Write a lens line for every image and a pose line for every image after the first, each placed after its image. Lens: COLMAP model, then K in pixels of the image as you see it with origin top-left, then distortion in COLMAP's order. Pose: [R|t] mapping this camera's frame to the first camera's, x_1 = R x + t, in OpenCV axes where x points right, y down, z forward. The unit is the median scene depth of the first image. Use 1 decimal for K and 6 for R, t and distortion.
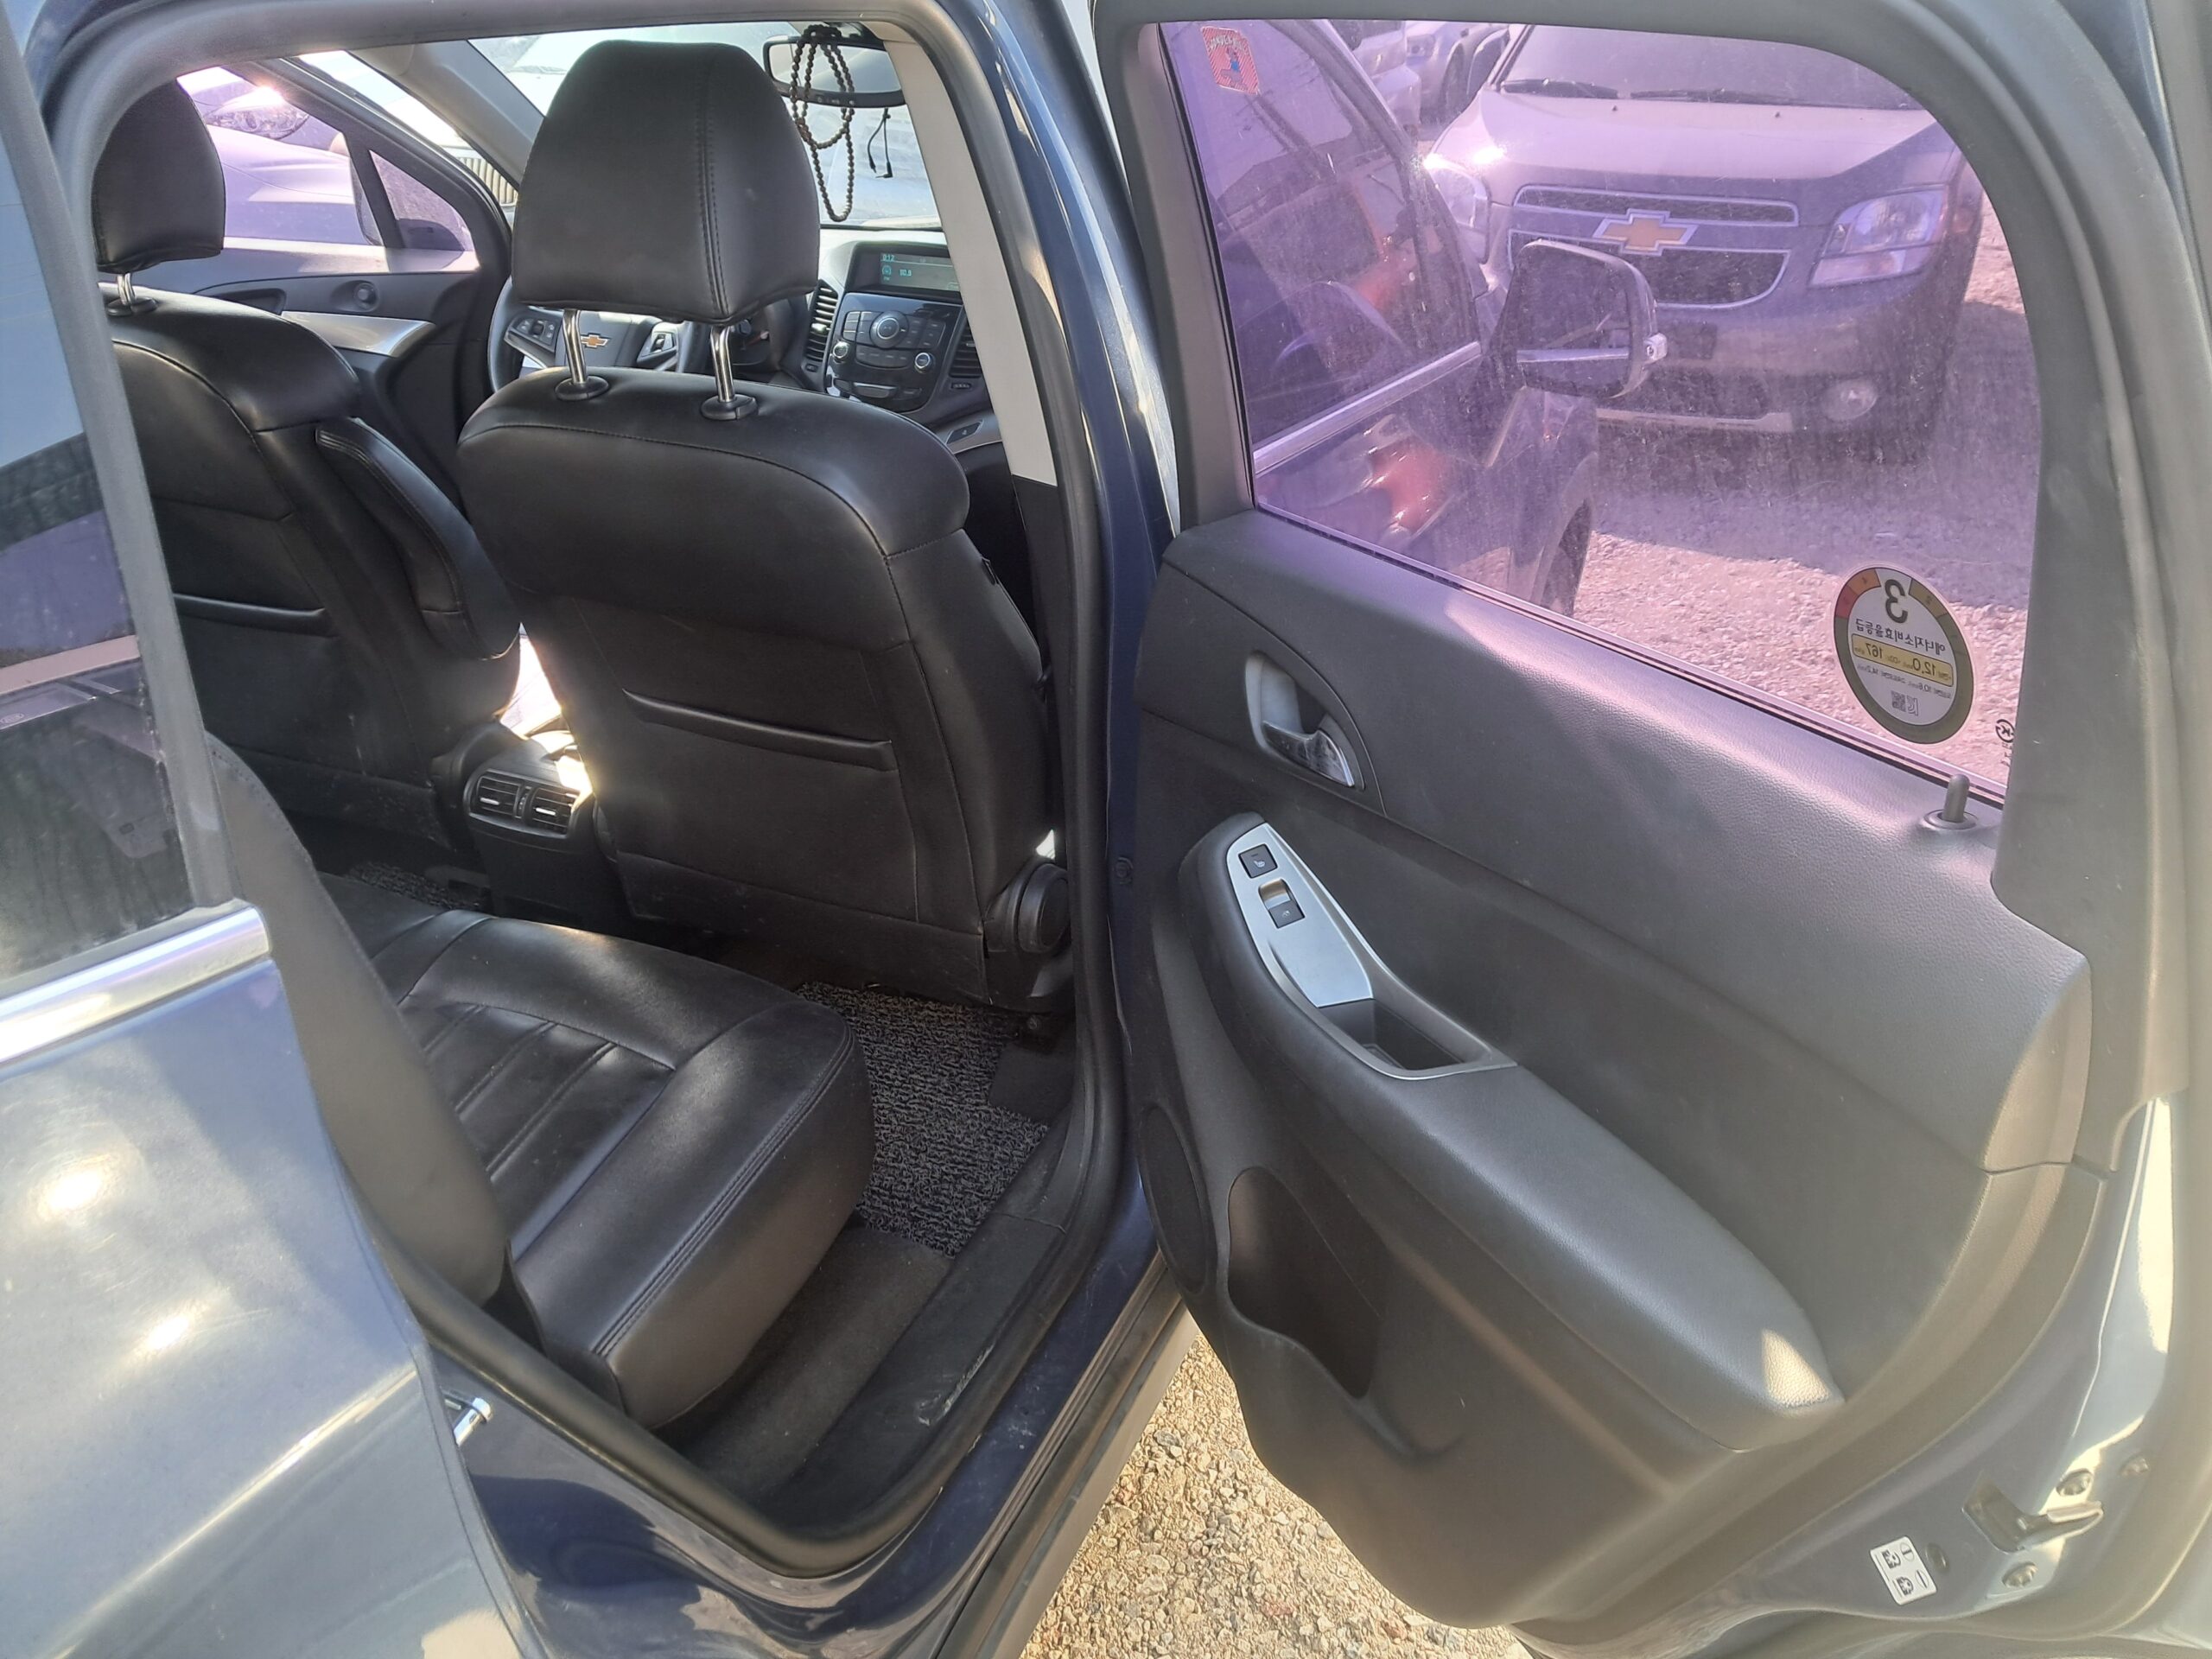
lens RADIAL K [[1758.3, 0, 1122.3], [0, 1758.3, 818.4], [0, 0, 1]] dist [0.004248, -0.002661]
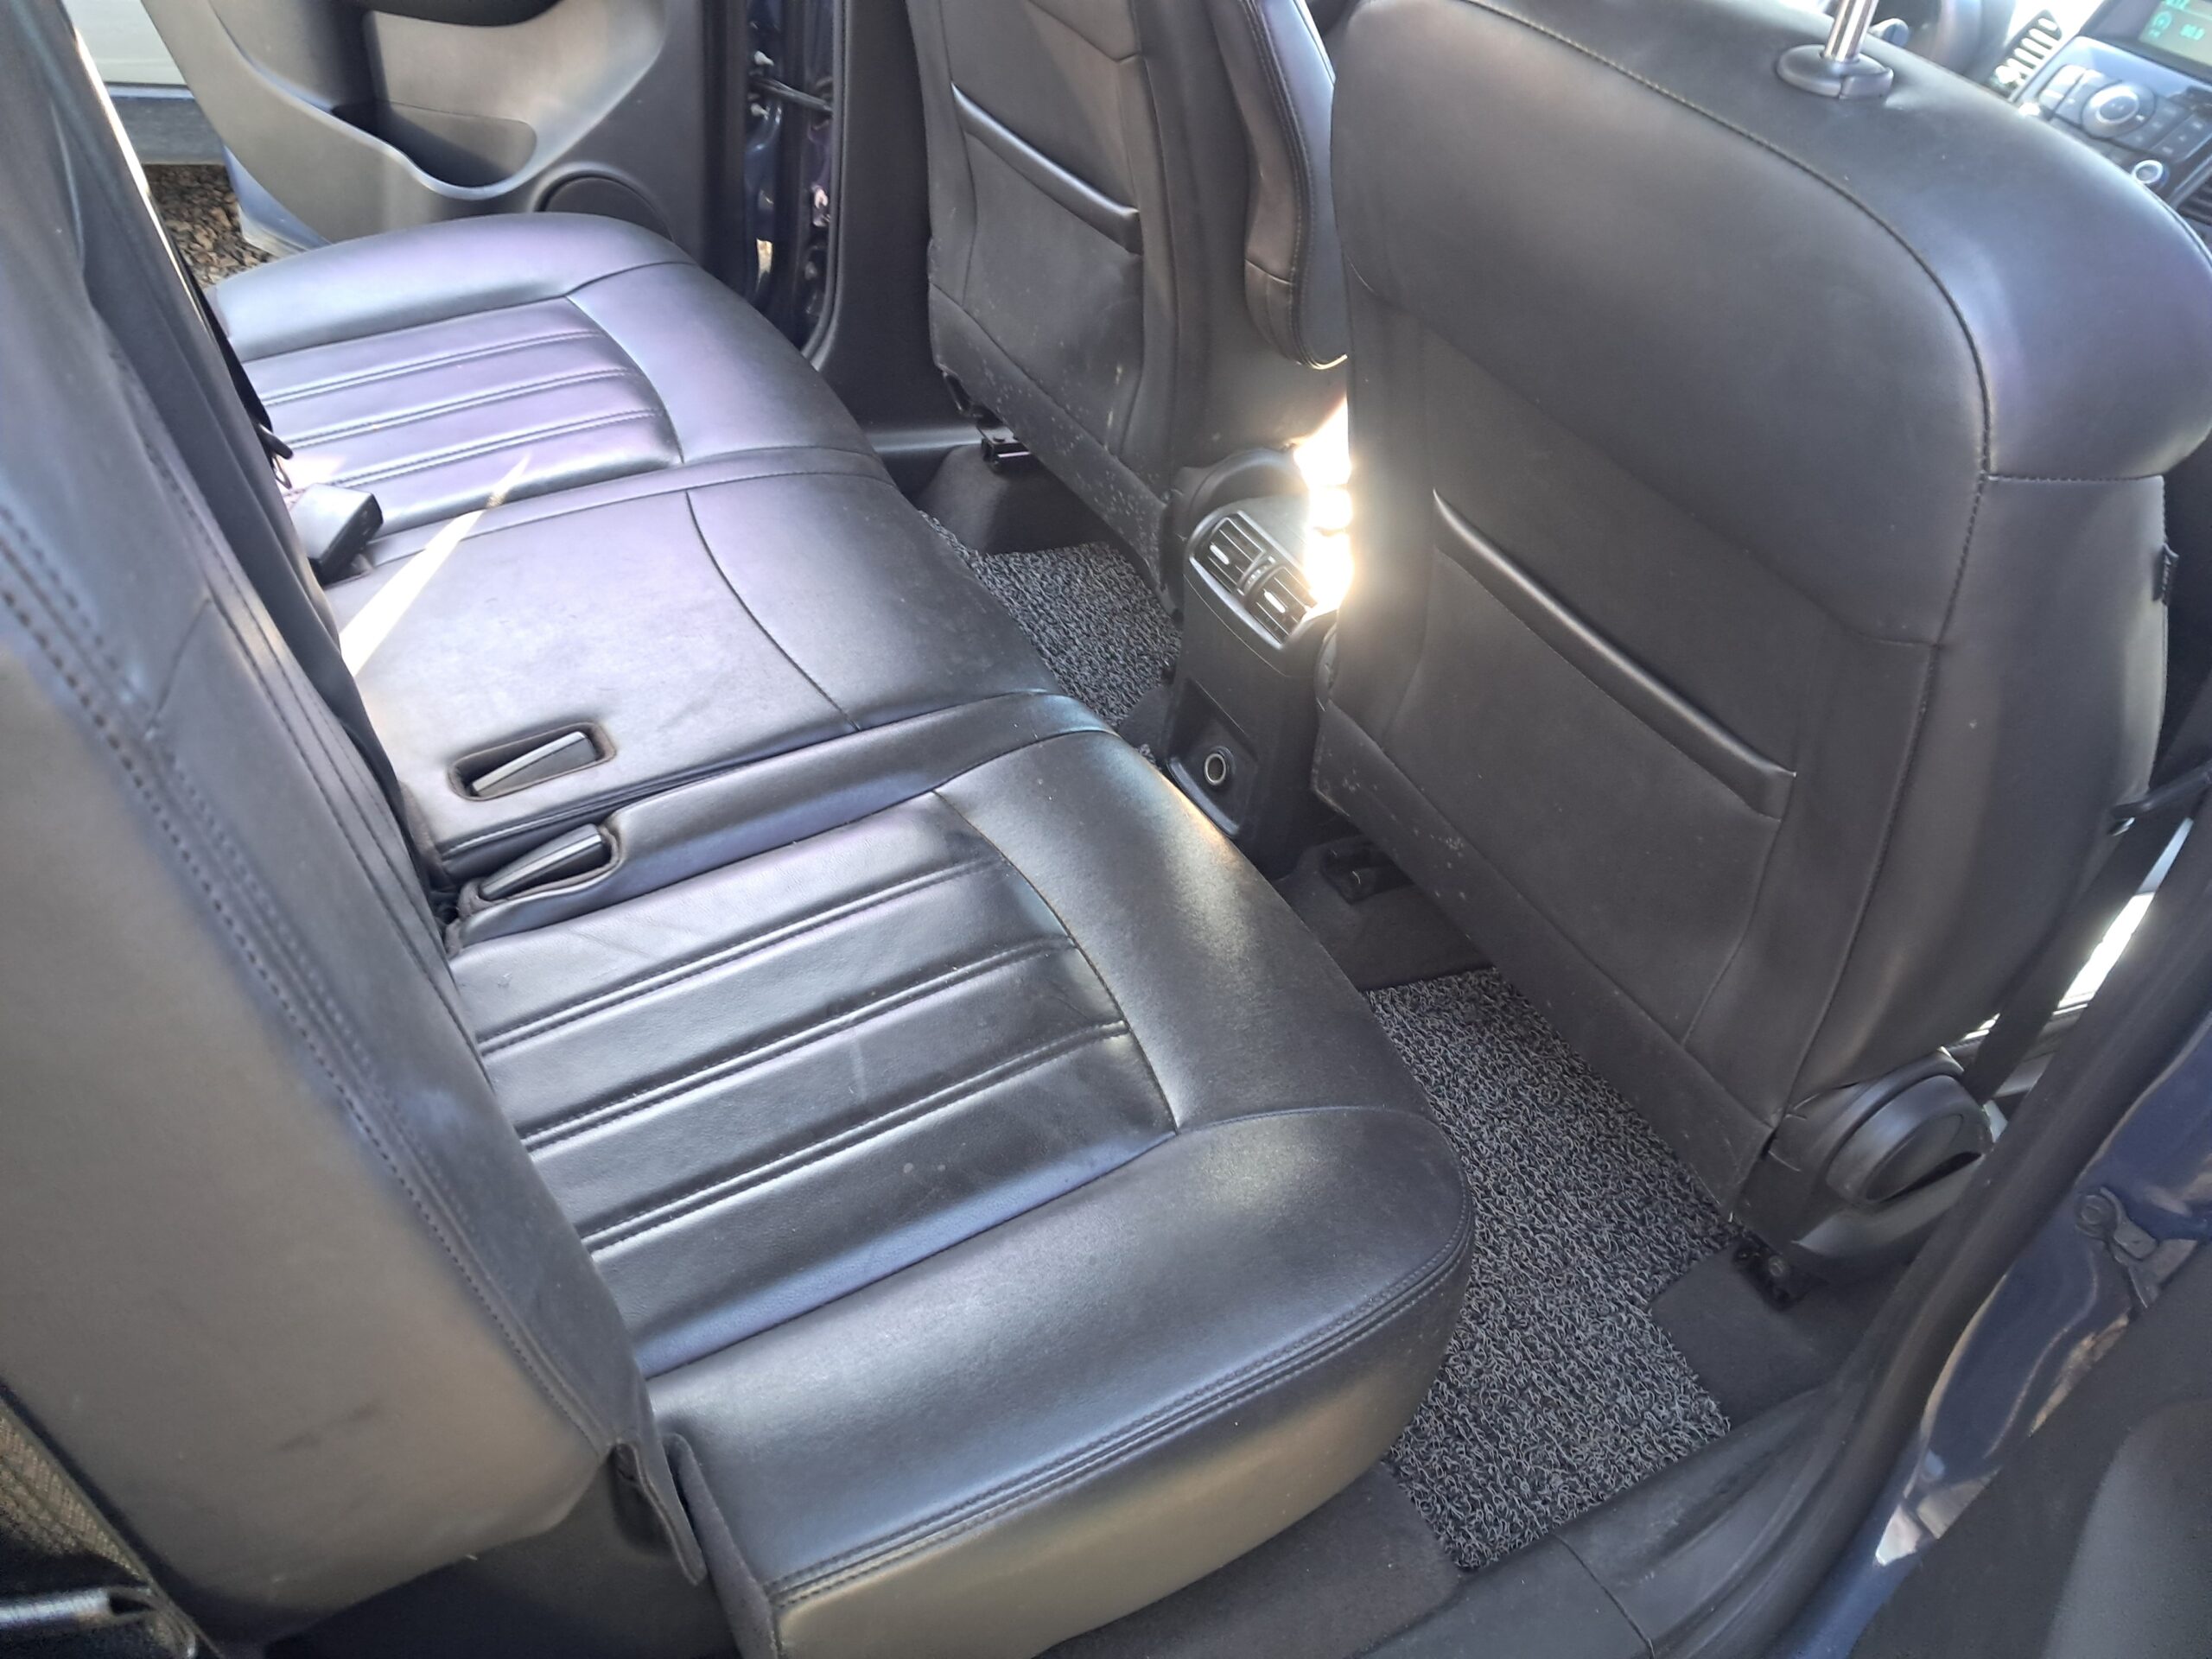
lens RADIAL K [[1758.3, 0, 1104.4], [0, 1758.3, 830.3], [0, 0, 1]] dist [0.004248, -0.002661]
pose [[0.791542, 0.474593, -0.384998, -0.070459], [-0.417362, 0.880005, 0.226715, -0.053674], [0.446397, -0.018771, 0.894638, 0.345593]]
